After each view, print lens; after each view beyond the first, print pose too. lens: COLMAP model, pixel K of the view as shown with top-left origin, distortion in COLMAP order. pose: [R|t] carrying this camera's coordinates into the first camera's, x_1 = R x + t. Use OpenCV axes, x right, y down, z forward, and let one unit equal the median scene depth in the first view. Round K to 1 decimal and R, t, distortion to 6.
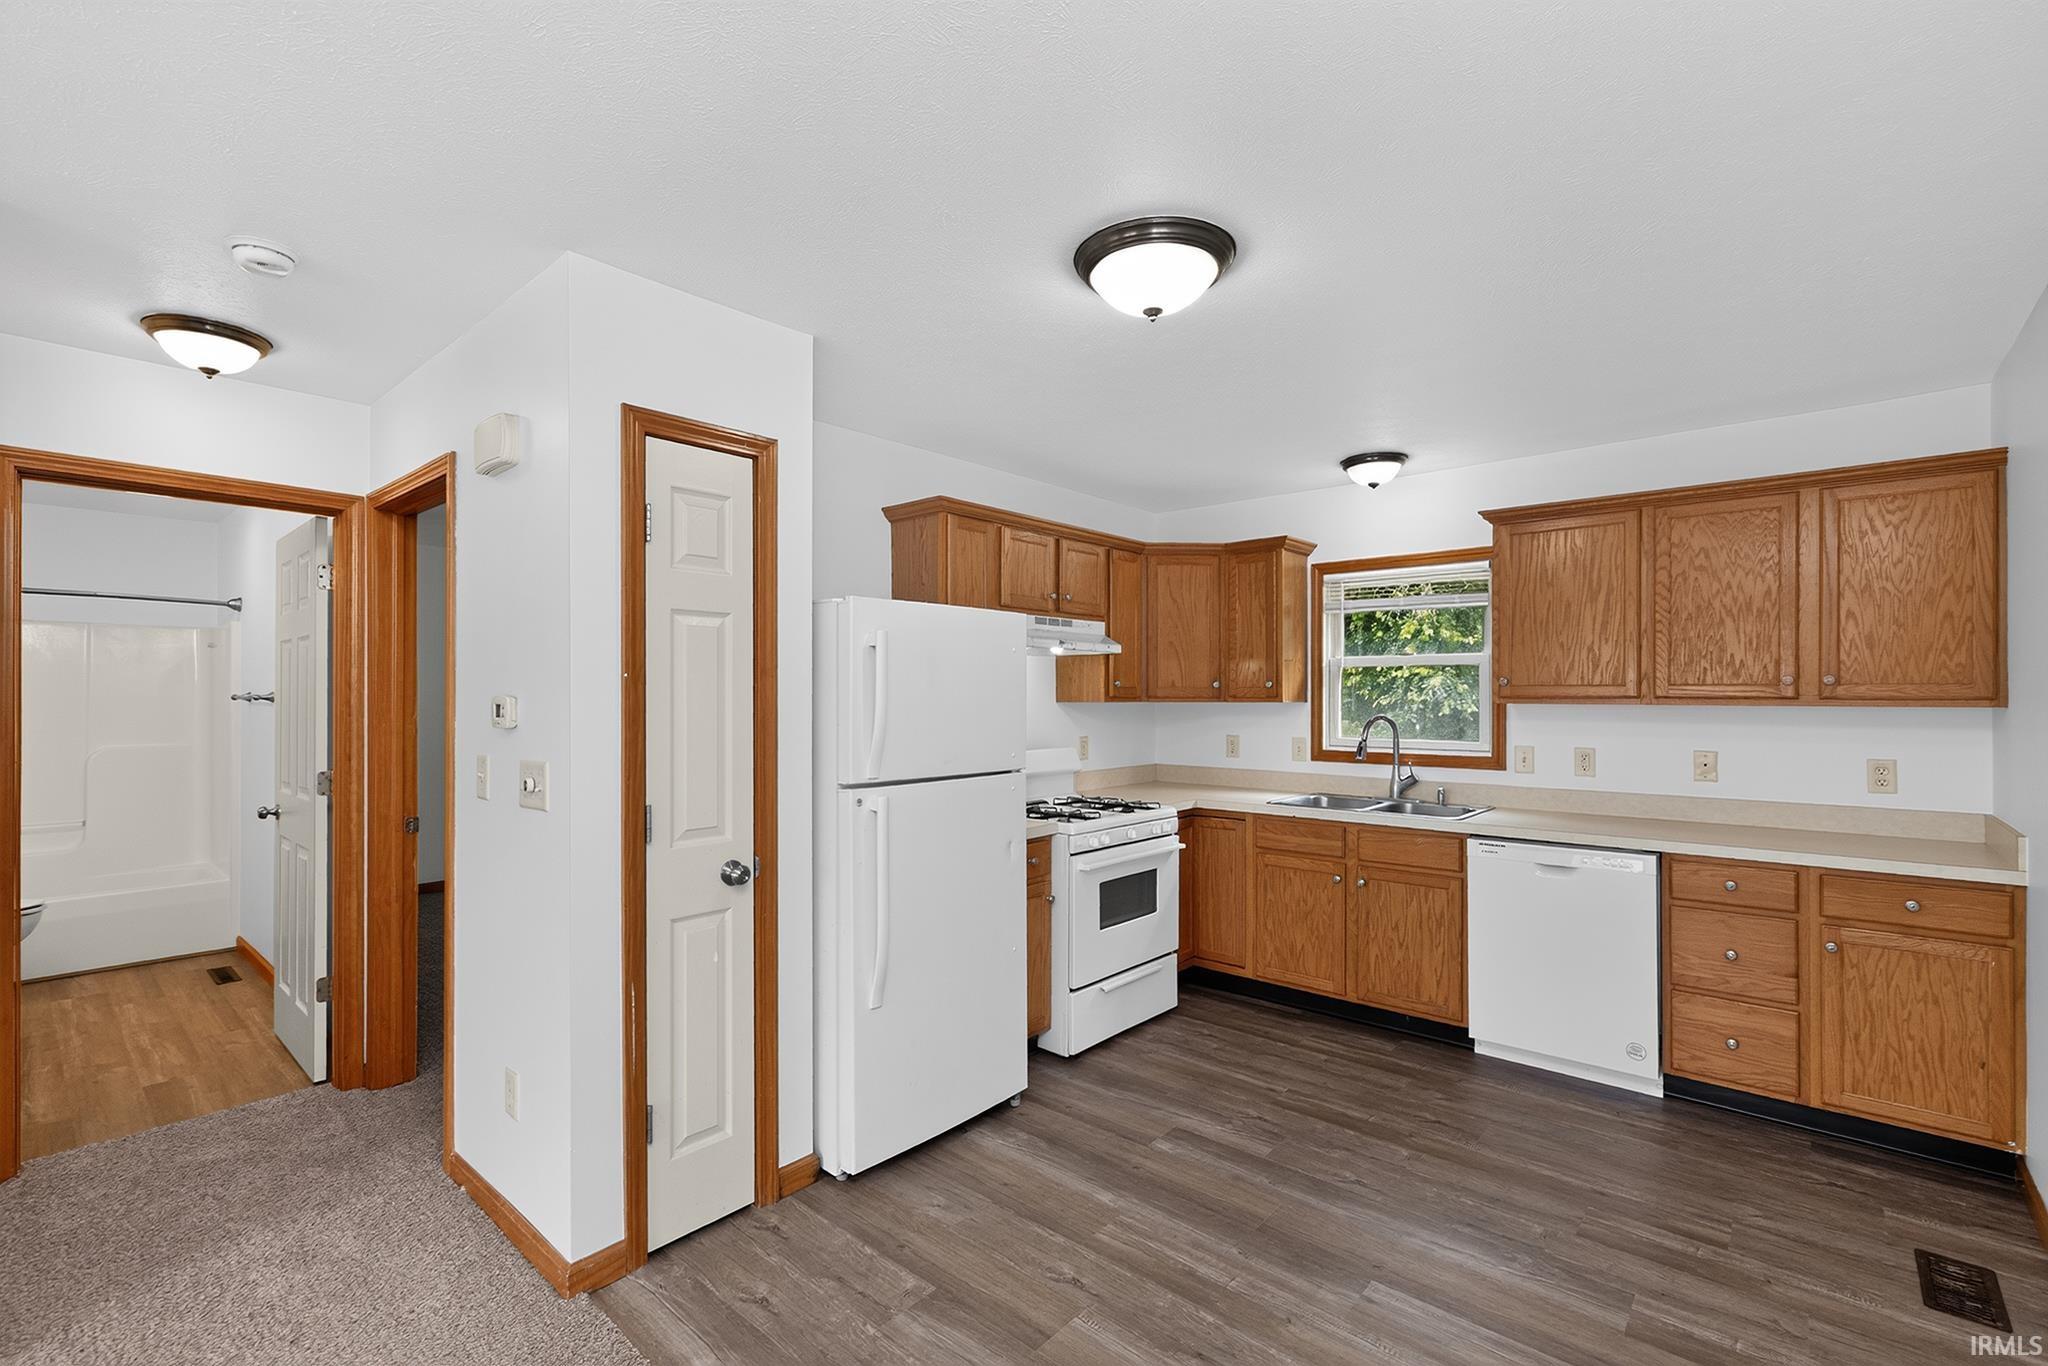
lens RADIAL K [[899.6, 0, 1025.2], [0, 899.6, 700.1], [0, 0, 1]] dist [0.001626, 0.000580]
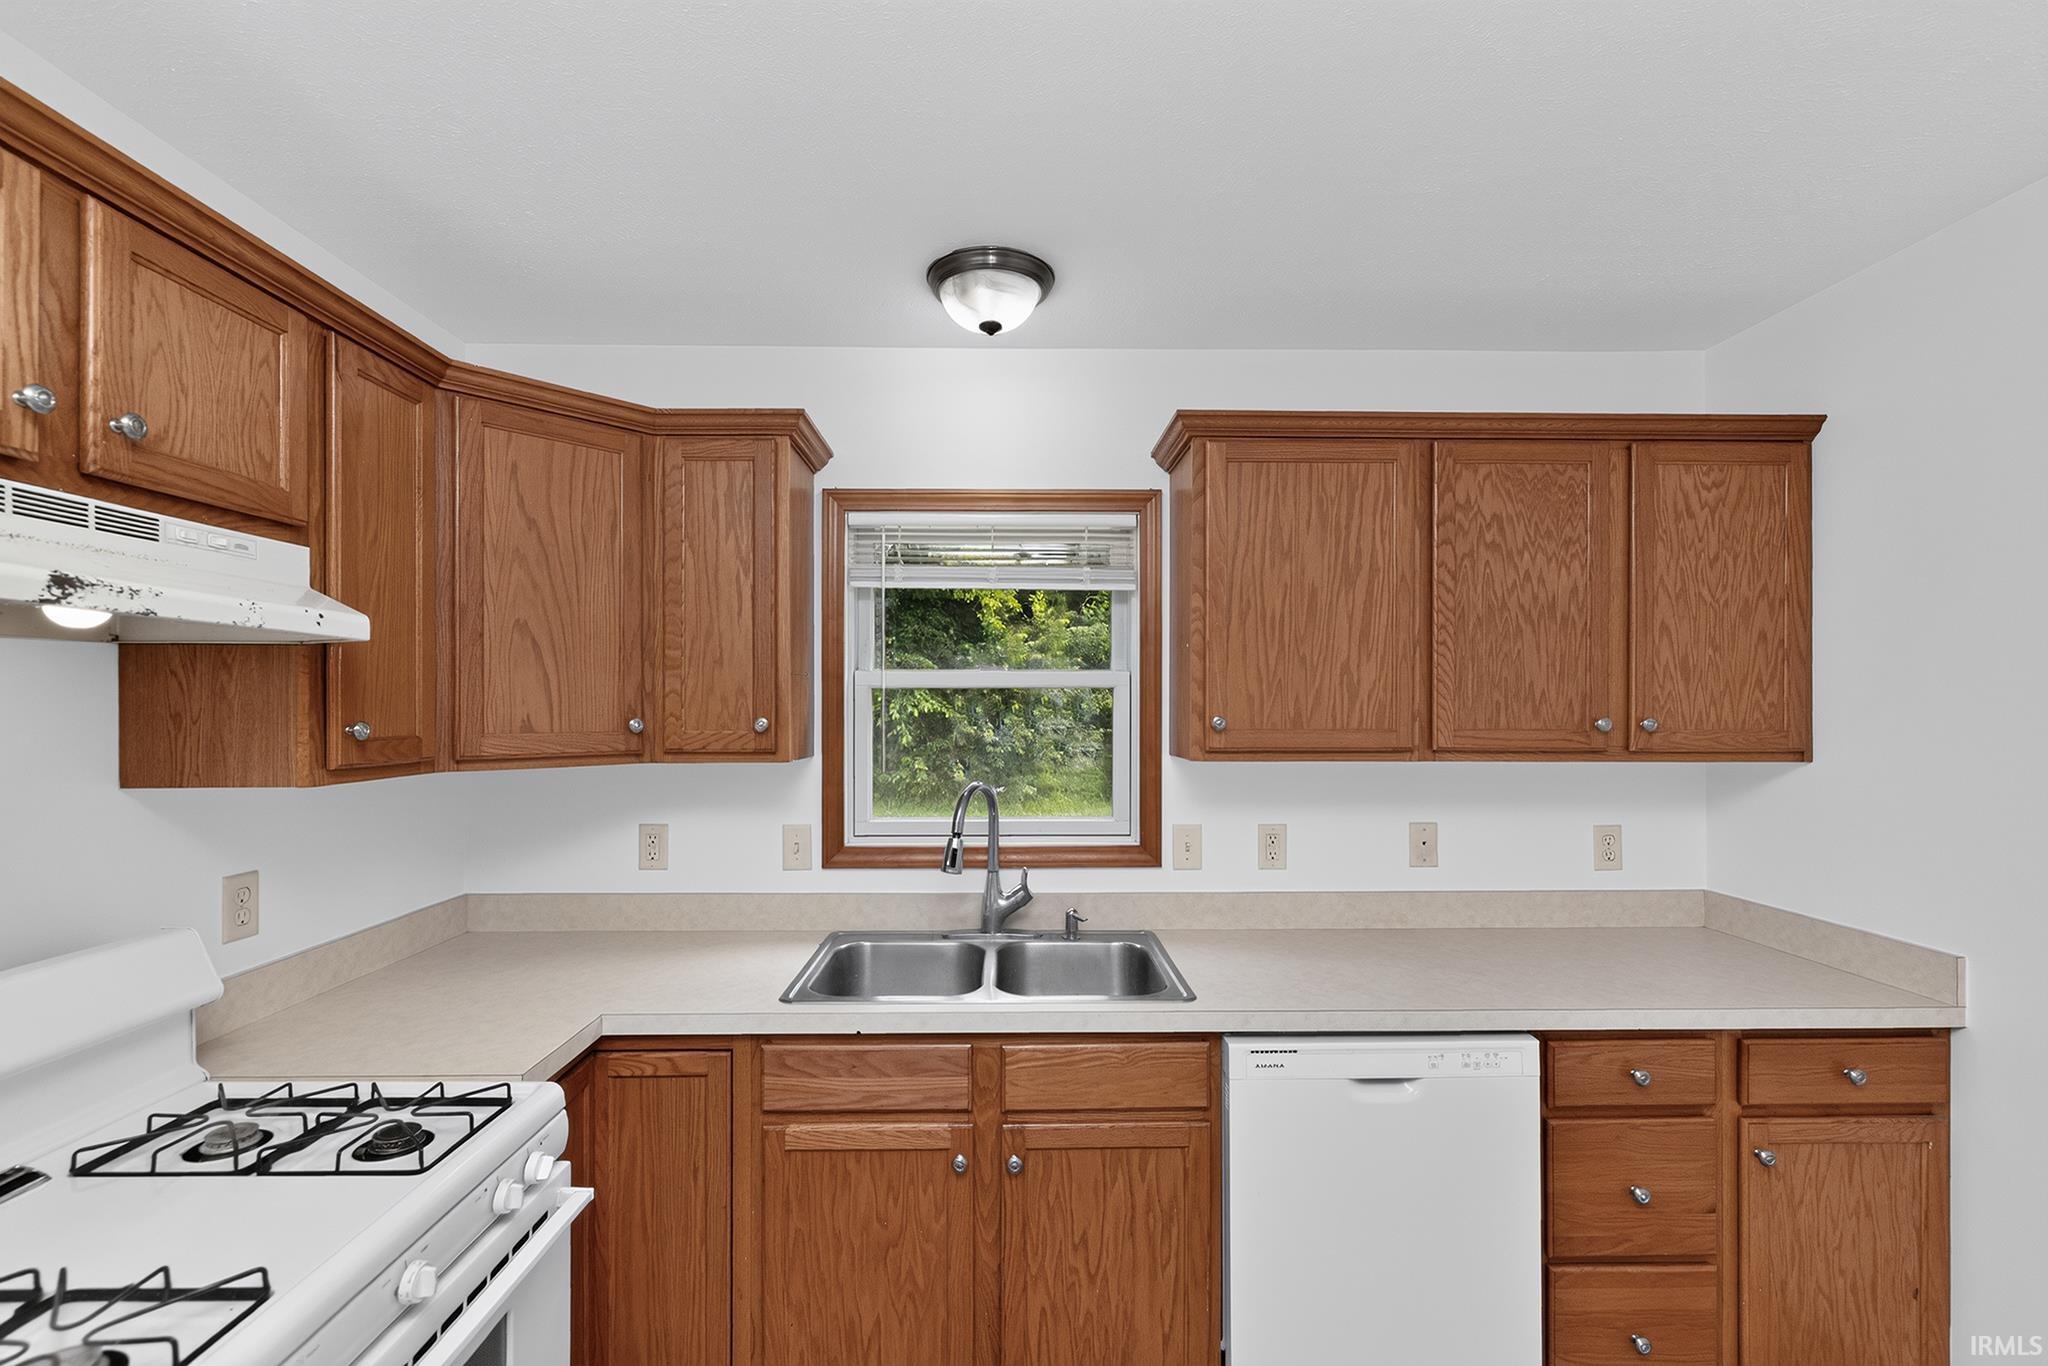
lens RADIAL K [[899.6, 0, 1025.2], [0, 899.6, 700.1], [0, 0, 1]] dist [0.001626, 0.000580]
pose [[0.741095, 0.000384, 0.671400, 0.073571], [0.004487, 0.999975, -0.005524, -0.033447], [-0.671386, 0.007106, 0.741074, 0.696609]]
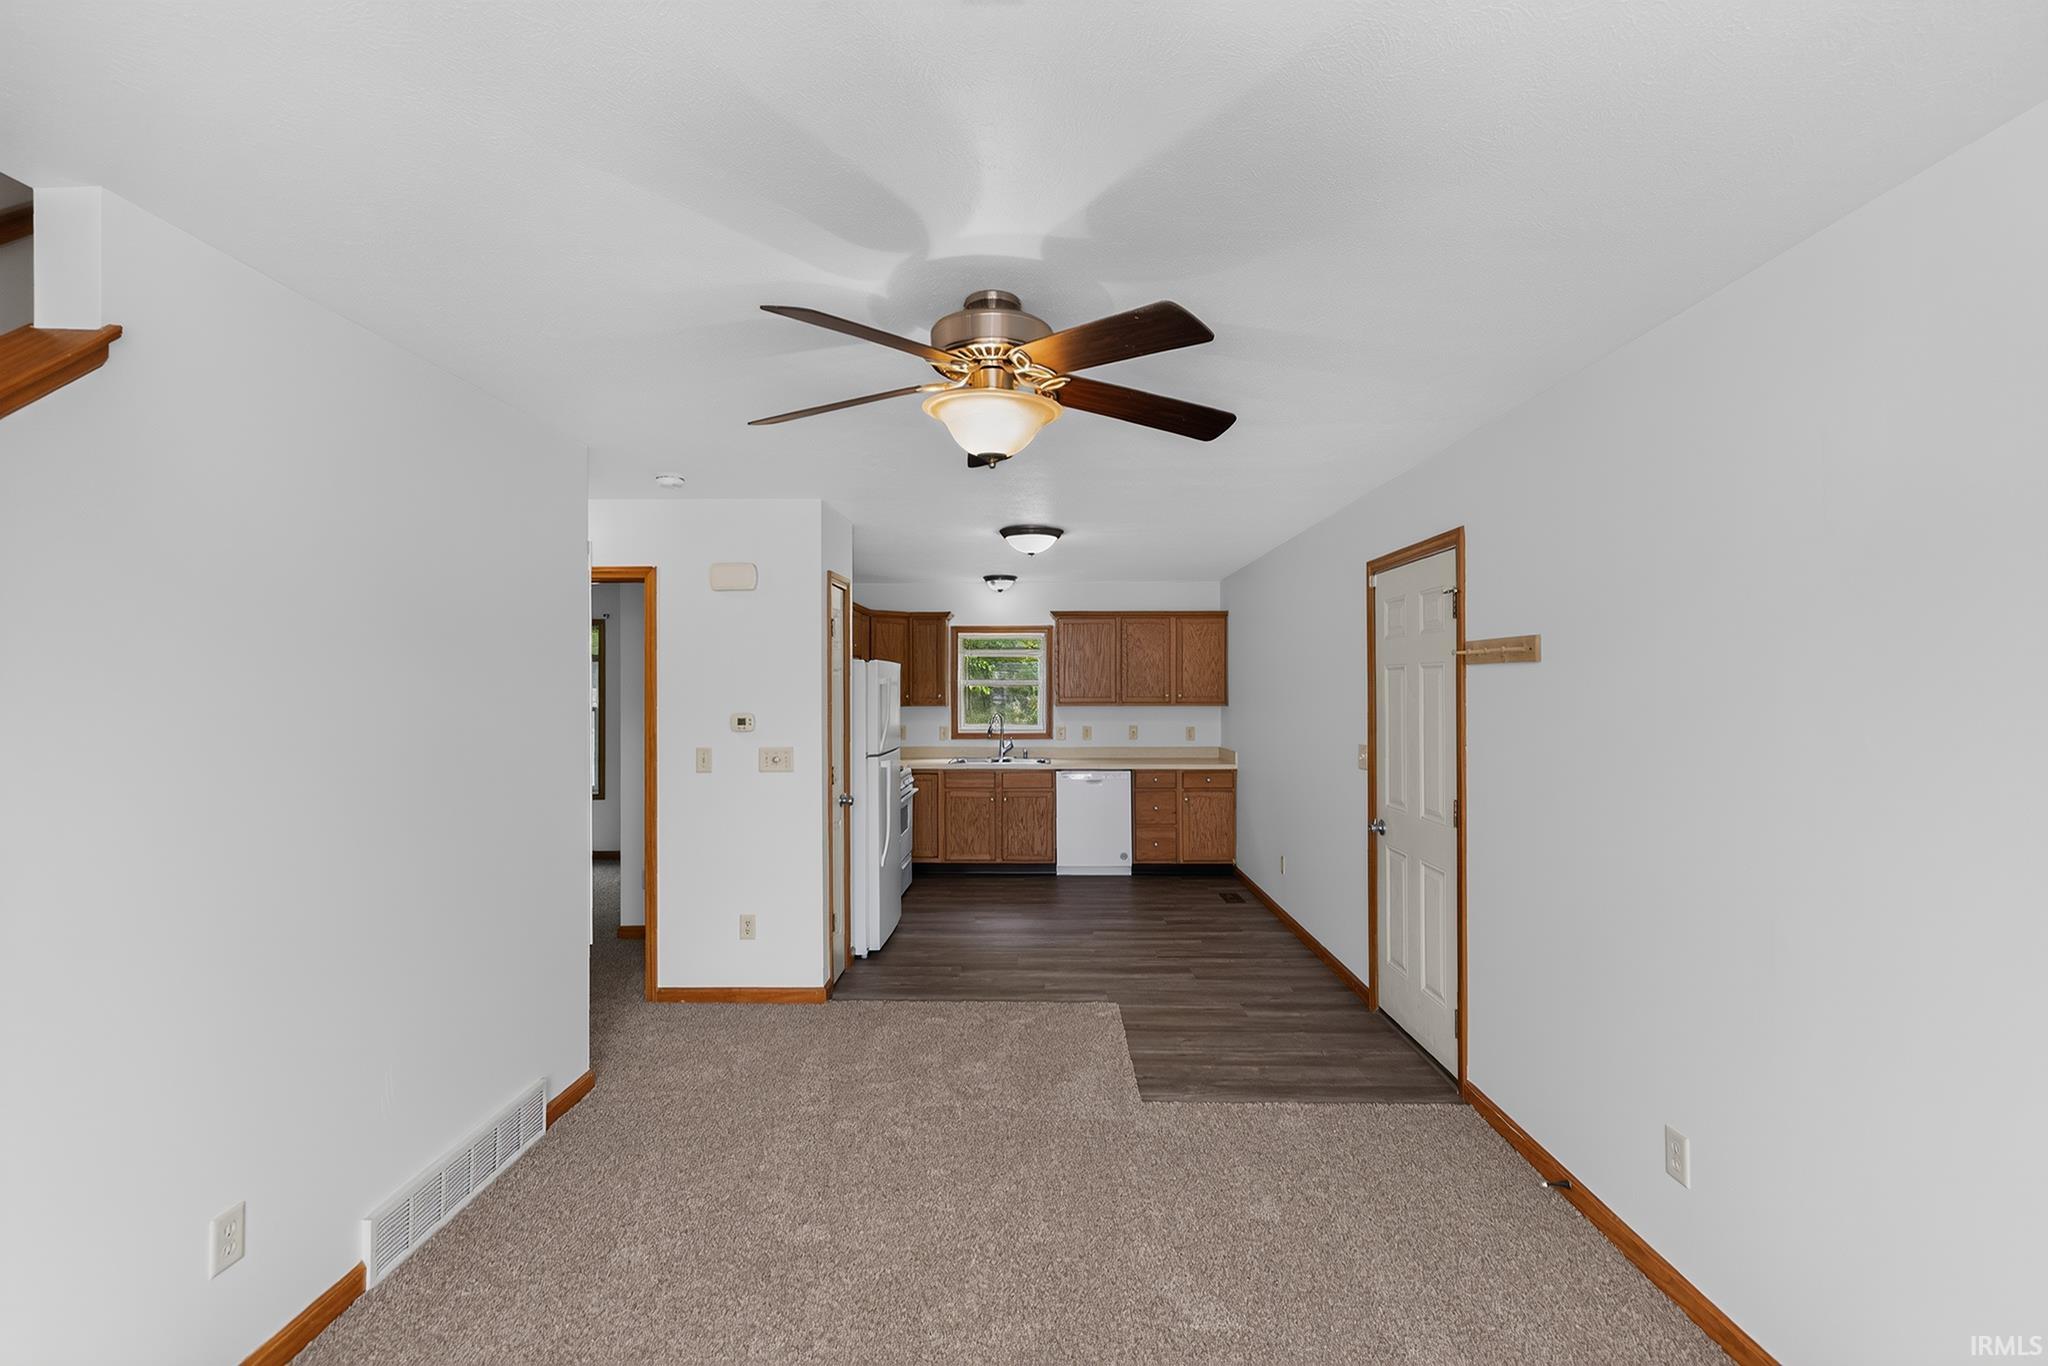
lens RADIAL K [[883.9, 0, 1024.0], [0, 883.9, 683.0], [0, 0, 1]] dist [-0.000158, 0.000084]
pose [[0.766647, 0.000655, 0.642068, -0.865141], [0.007693, 0.999918, -0.010206, -0.029798], [-0.642023, 0.012764, 0.766579, -0.513292]]
